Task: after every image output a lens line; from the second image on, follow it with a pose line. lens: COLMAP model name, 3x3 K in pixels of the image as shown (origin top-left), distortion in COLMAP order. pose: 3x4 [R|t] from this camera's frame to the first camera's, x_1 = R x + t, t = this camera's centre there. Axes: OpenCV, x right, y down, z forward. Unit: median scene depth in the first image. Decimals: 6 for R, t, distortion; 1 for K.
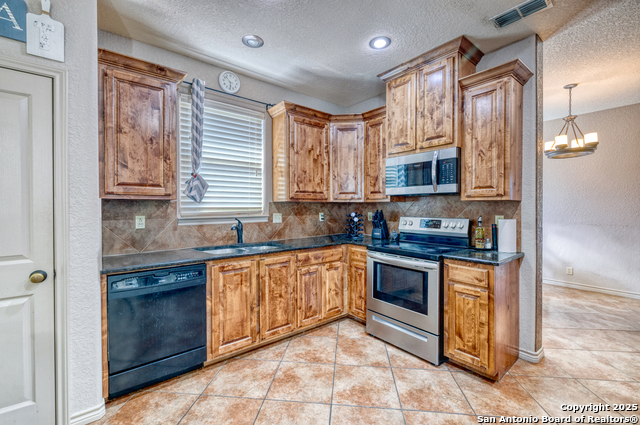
lens RADIAL K [[269.1, 0, 321.2], [0, 269.1, 209.5], [0, 0, 1]] dist [0.001126, 0.000164]
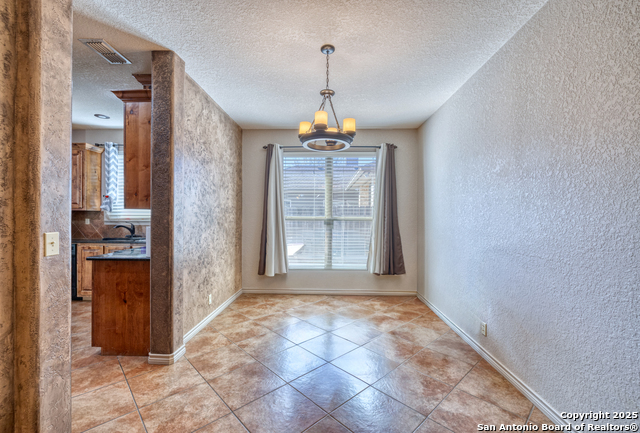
lens RADIAL K [[272.4, 0, 320.0], [0, 272.4, 216.5], [0, 0, 1]] dist [0.000526, 0.000047]
pose [[0.744615, 0.004767, -0.667478, 1.994768], [-0.010145, 0.999940, -0.004176, -0.003856], [0.667418, 0.009881, 0.744618, 0.643004]]
